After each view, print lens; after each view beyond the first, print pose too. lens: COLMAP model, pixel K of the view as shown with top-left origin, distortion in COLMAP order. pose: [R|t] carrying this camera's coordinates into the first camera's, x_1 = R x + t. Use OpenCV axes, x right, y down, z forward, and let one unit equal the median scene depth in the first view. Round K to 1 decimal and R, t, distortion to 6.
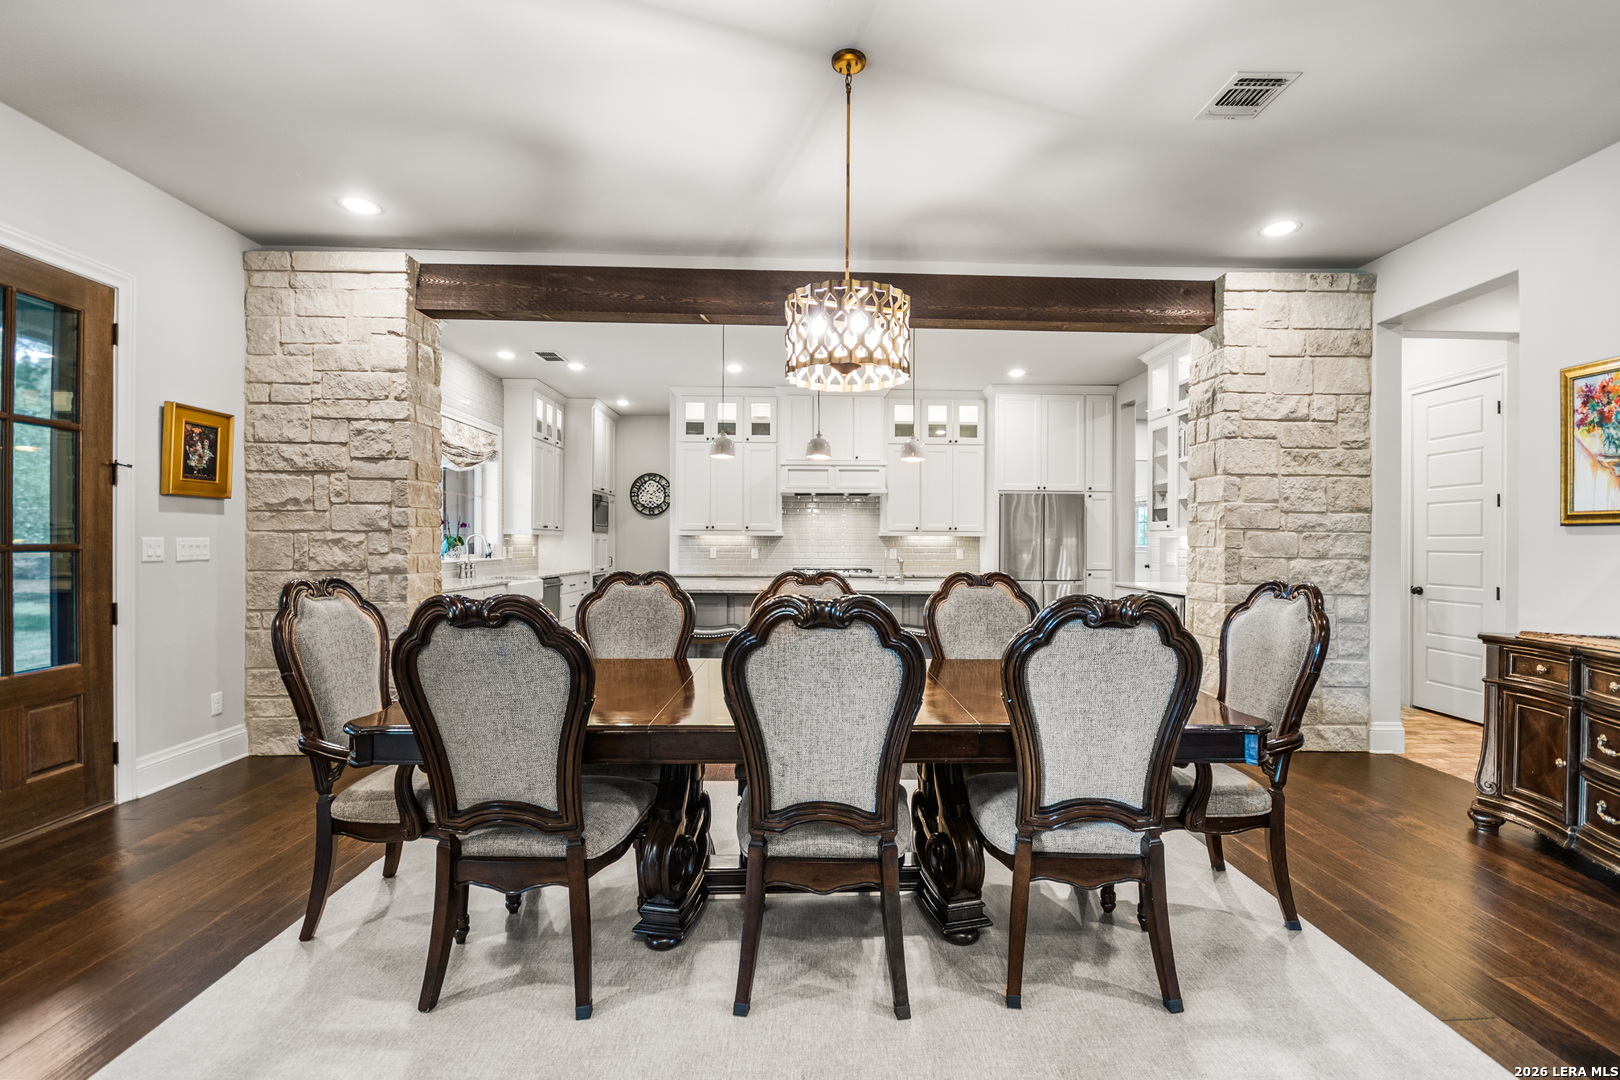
lens RADIAL K [[713.6, 0, 822.5], [0, 713.6, 543.6], [0, 0, 1]] dist [0.015746, -0.012829]
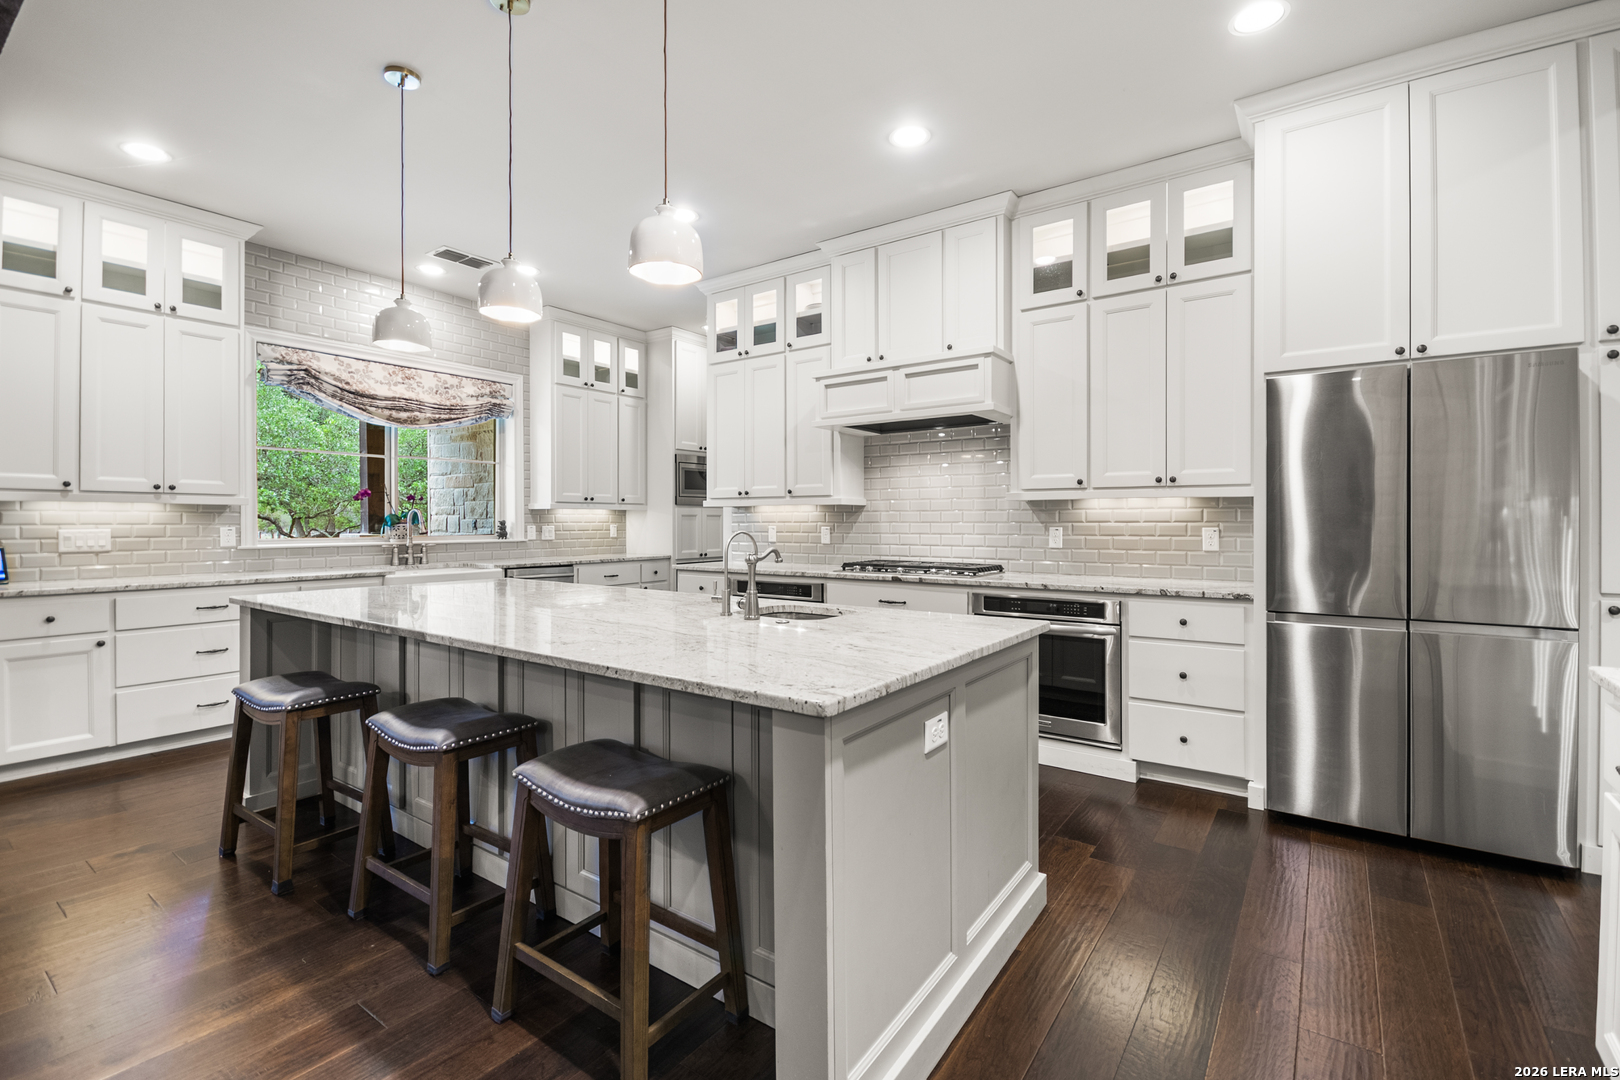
lens RADIAL K [[722.6, 0, 822.5], [0, 722.6, 521.0], [0, 0, 1]] dist [0.020268, -0.013317]
pose [[0.799256, -0.005218, -0.600968, 0.284475], [0.005440, 0.999984, -0.001447, 0.002823], [0.600966, -0.002113, 0.799271, 0.533811]]
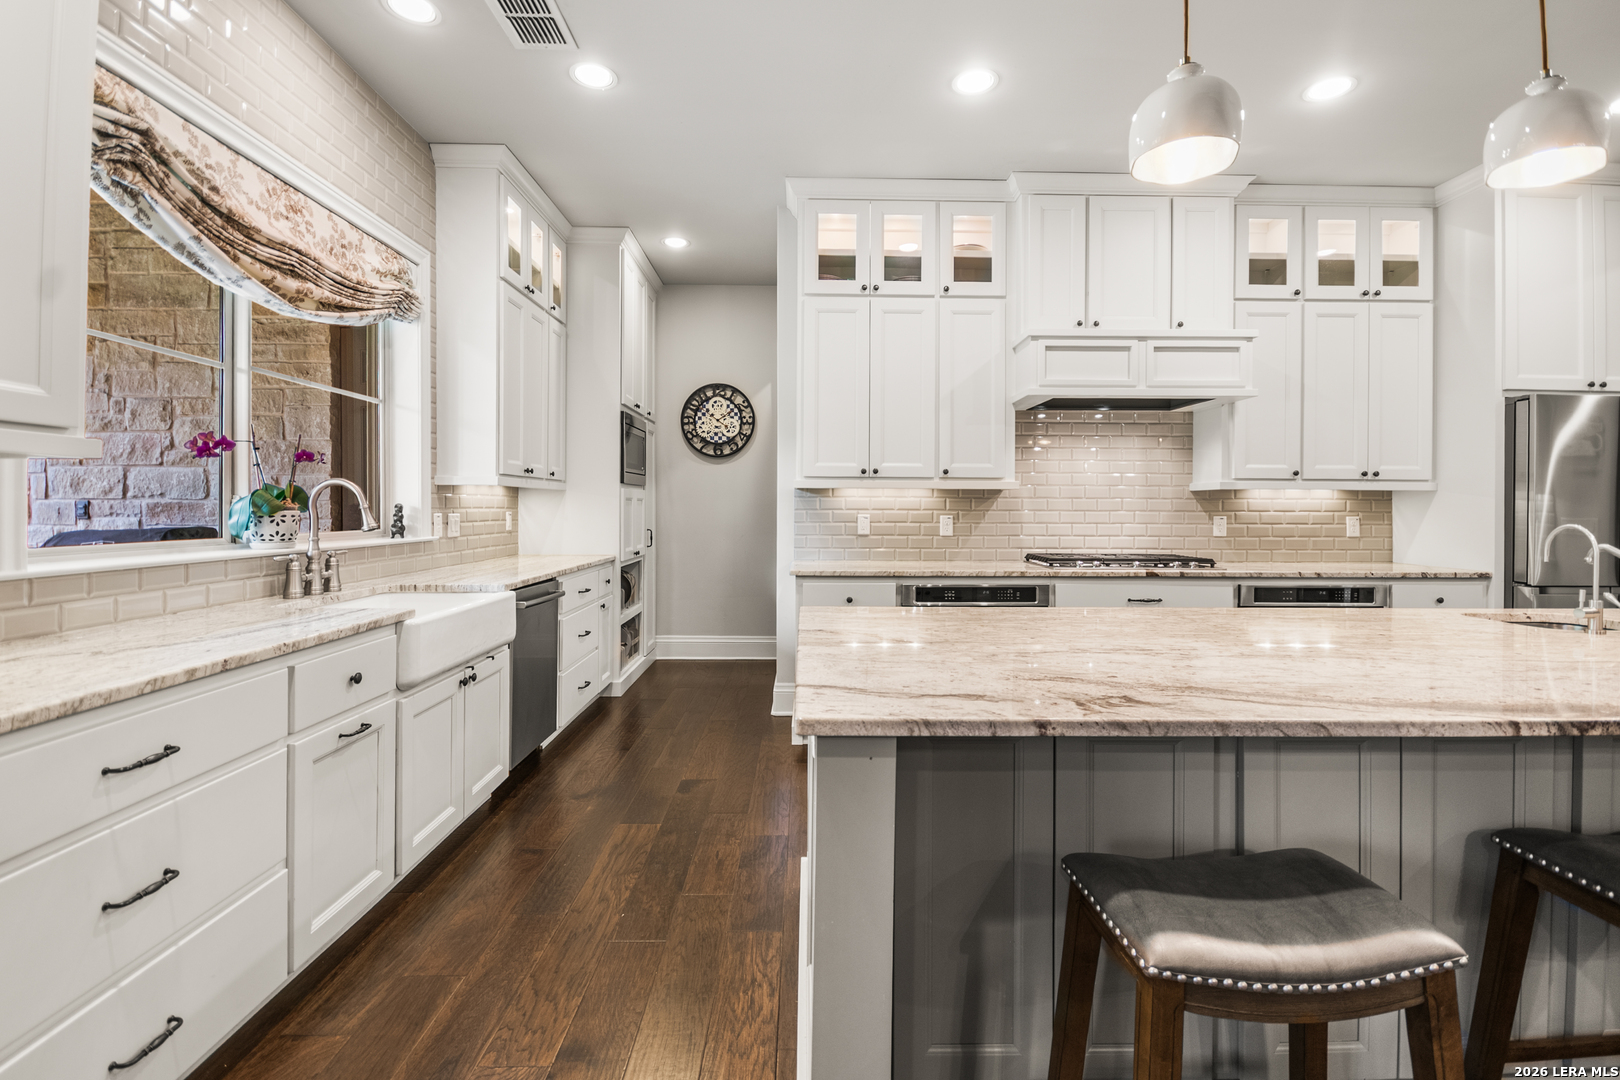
lens RADIAL K [[718.7, 0, 821.2], [0, 718.7, 508.4], [0, 0, 1]] dist [0.035216, -0.025519]
pose [[0.999983, 0.000559, -0.005854, -0.187732], [-0.000549, 0.999998, 0.001804, 0.000926], [0.005855, -0.001801, 0.999981, 0.515677]]
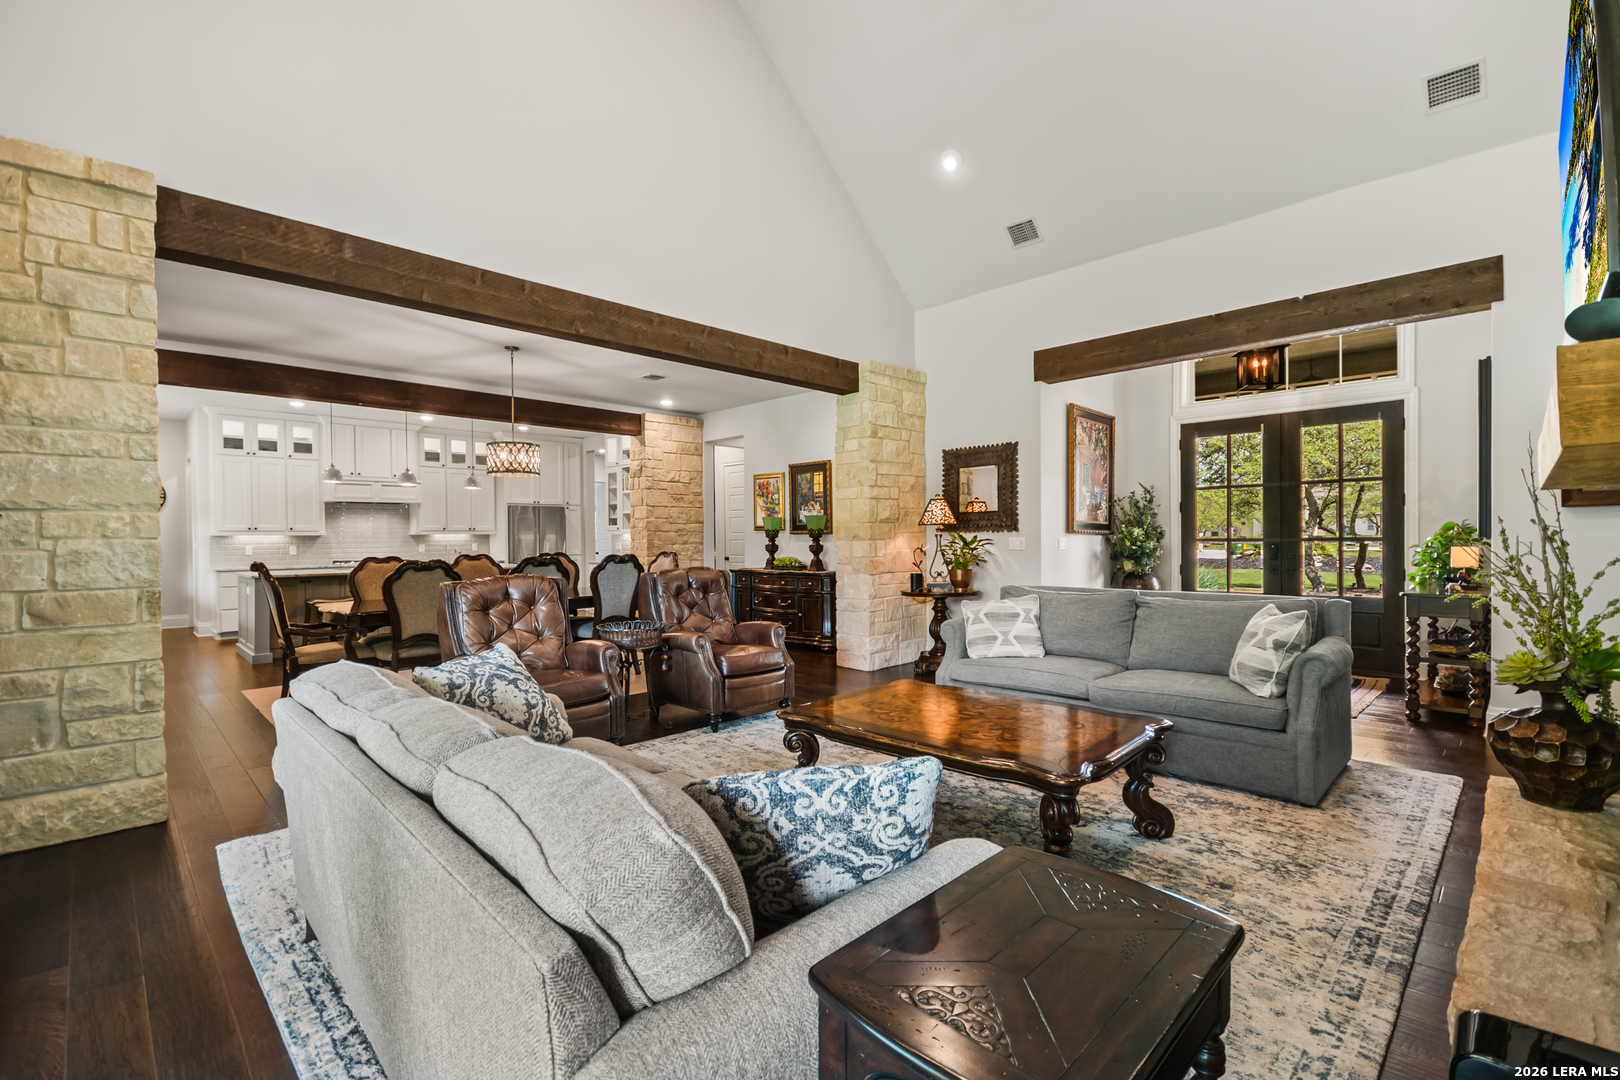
lens RADIAL K [[706.9, 0, 822.9], [0, 706.9, 542.9], [0, 0, 1]] dist [0.001026, 0.000087]
pose [[0.722457, -0.018455, 0.691170, -0.285303], [0.012597, 0.999829, 0.013530, -0.003737], [-0.691301, -0.001068, 0.722566, -0.489252]]
